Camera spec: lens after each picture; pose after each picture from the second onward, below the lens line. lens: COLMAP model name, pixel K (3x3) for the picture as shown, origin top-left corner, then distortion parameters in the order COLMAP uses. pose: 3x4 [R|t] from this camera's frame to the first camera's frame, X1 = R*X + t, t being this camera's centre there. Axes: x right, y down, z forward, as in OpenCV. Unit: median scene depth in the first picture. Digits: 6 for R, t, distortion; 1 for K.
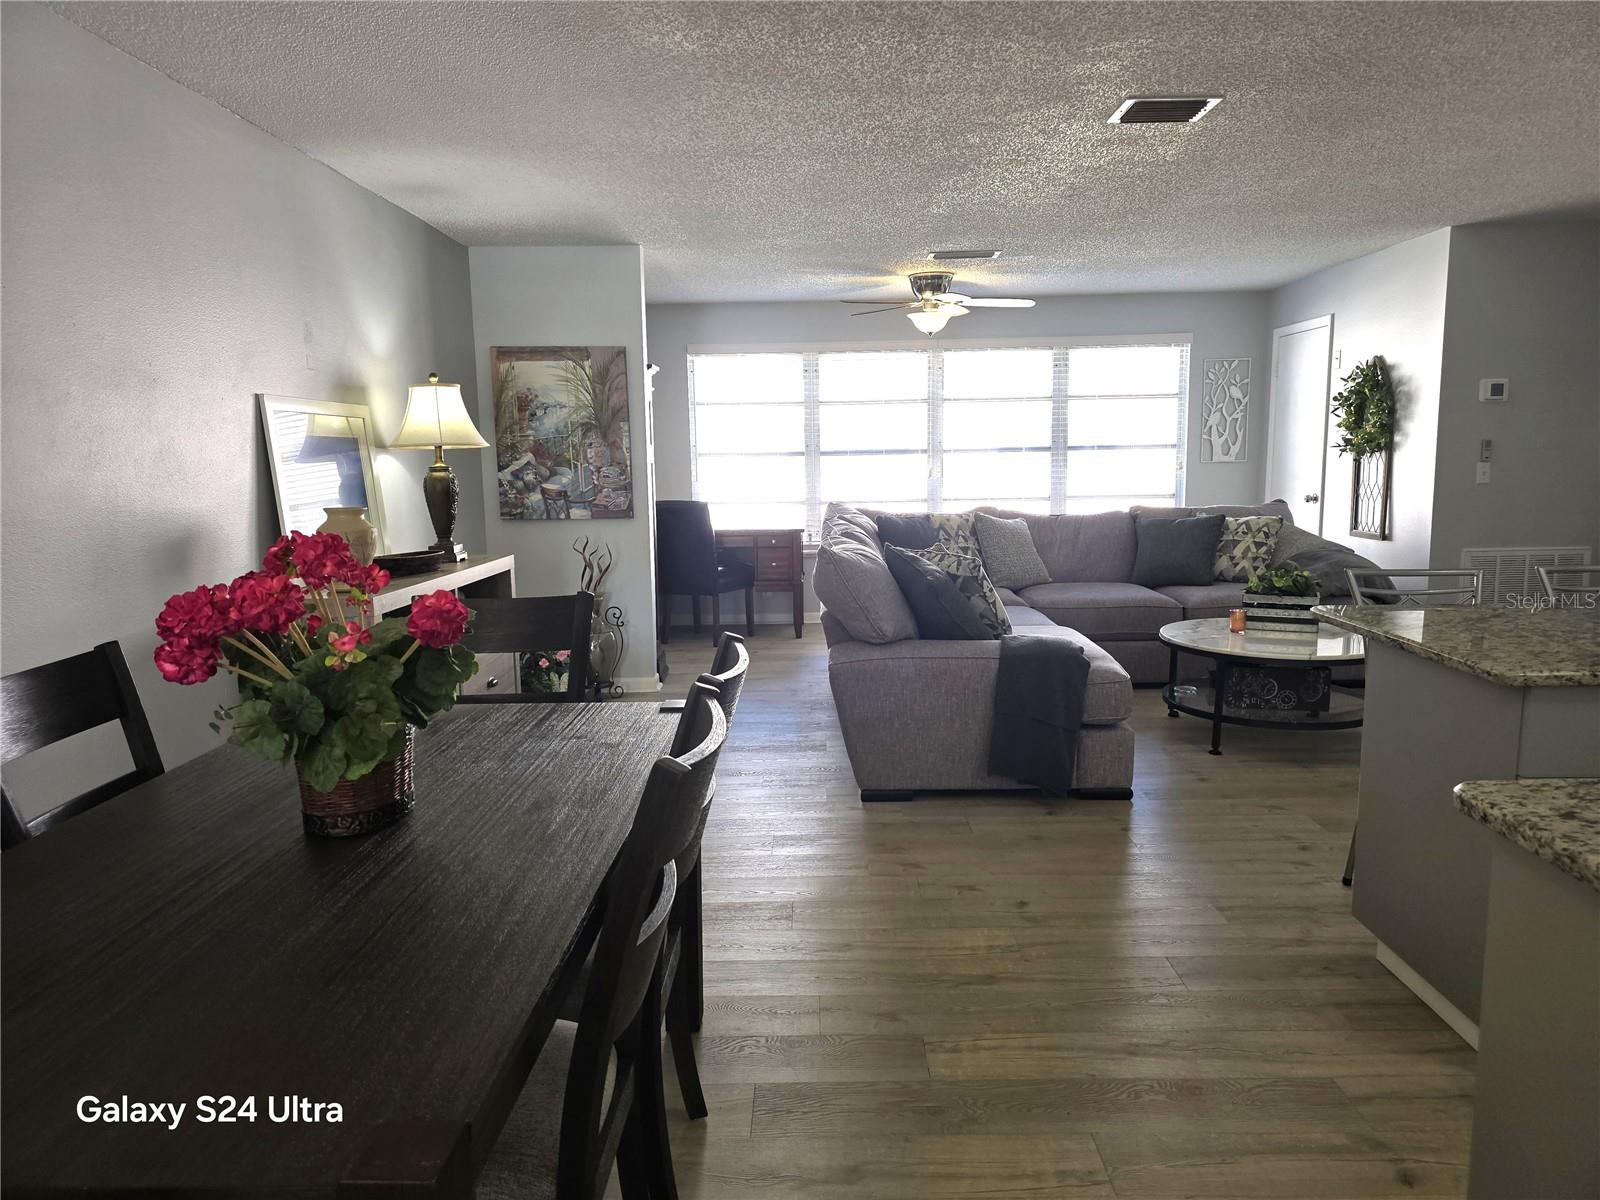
lens RADIAL K [[1068.7, 0, 811.5], [0, 1068.7, 597.2], [0, 0, 1]] dist [0.060747, -0.054056]
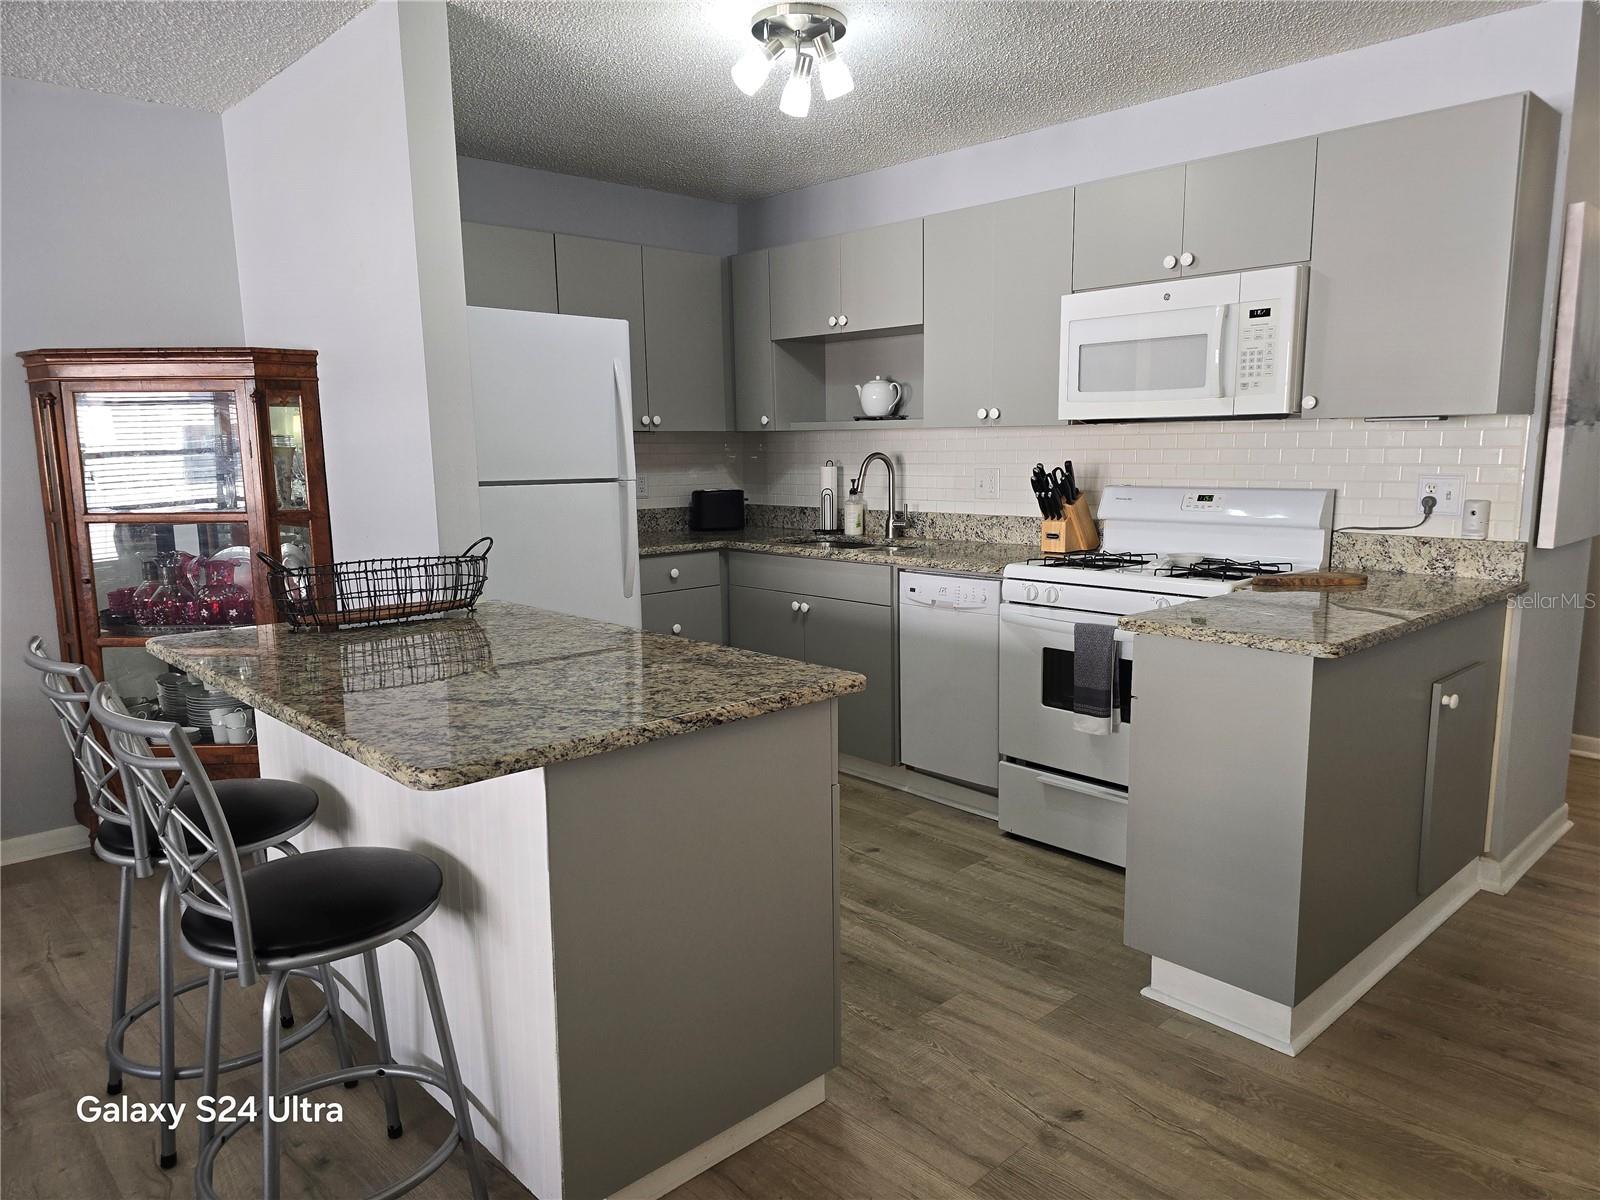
lens RADIAL K [[1068.7, 0, 810.0], [0, 1068.7, 610.2], [0, 0, 1]] dist [0.060747, -0.054056]
pose [[-0.693137, -0.090263, 0.715132, 0.002734], [0.121096, 0.963445, 0.238977, -0.109226], [-0.710560, 0.252244, -0.656869, 0.819986]]
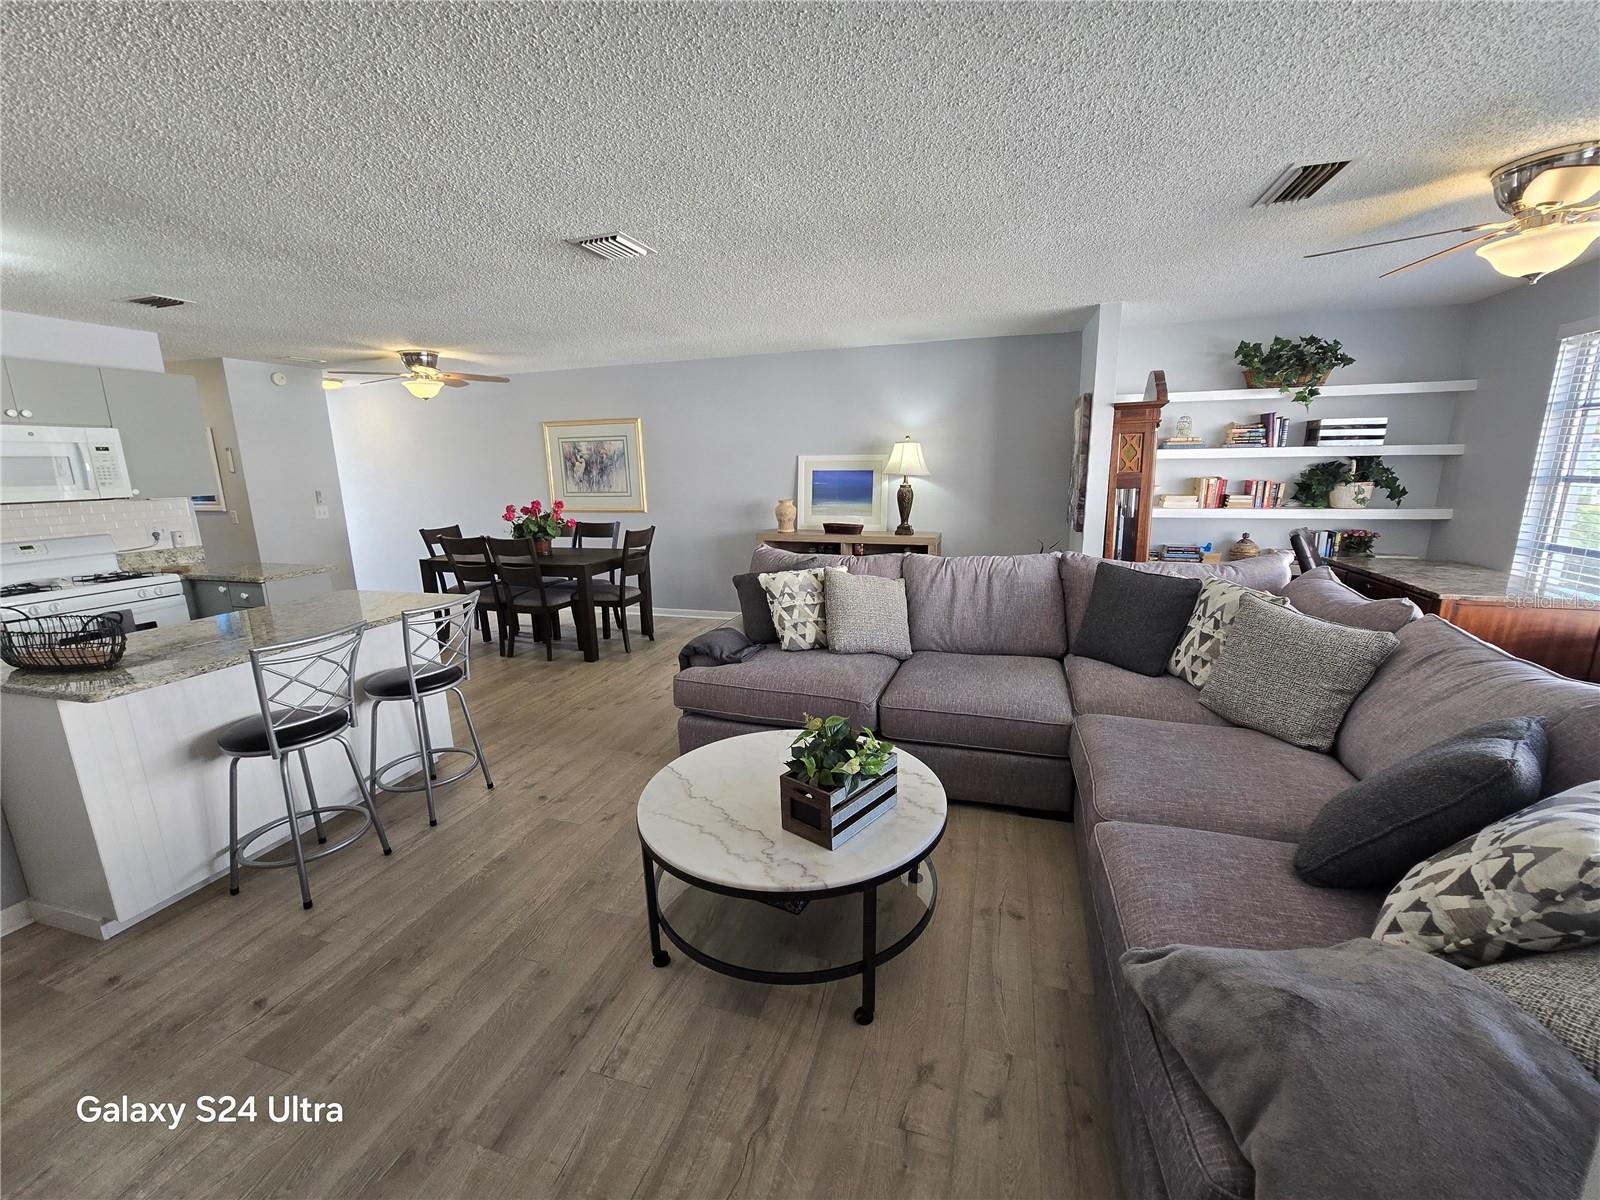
lens RADIAL K [[655.6, 0, 798.4], [0, 655.6, 607.5], [0, 0, 1]] dist [-0.011792, 0.004216]
pose [[-0.298129, 0.228896, -0.926675, 0.910700], [-0.105591, 0.956955, 0.270346, -0.223625], [0.948667, 0.178447, -0.261126, 1.252643]]
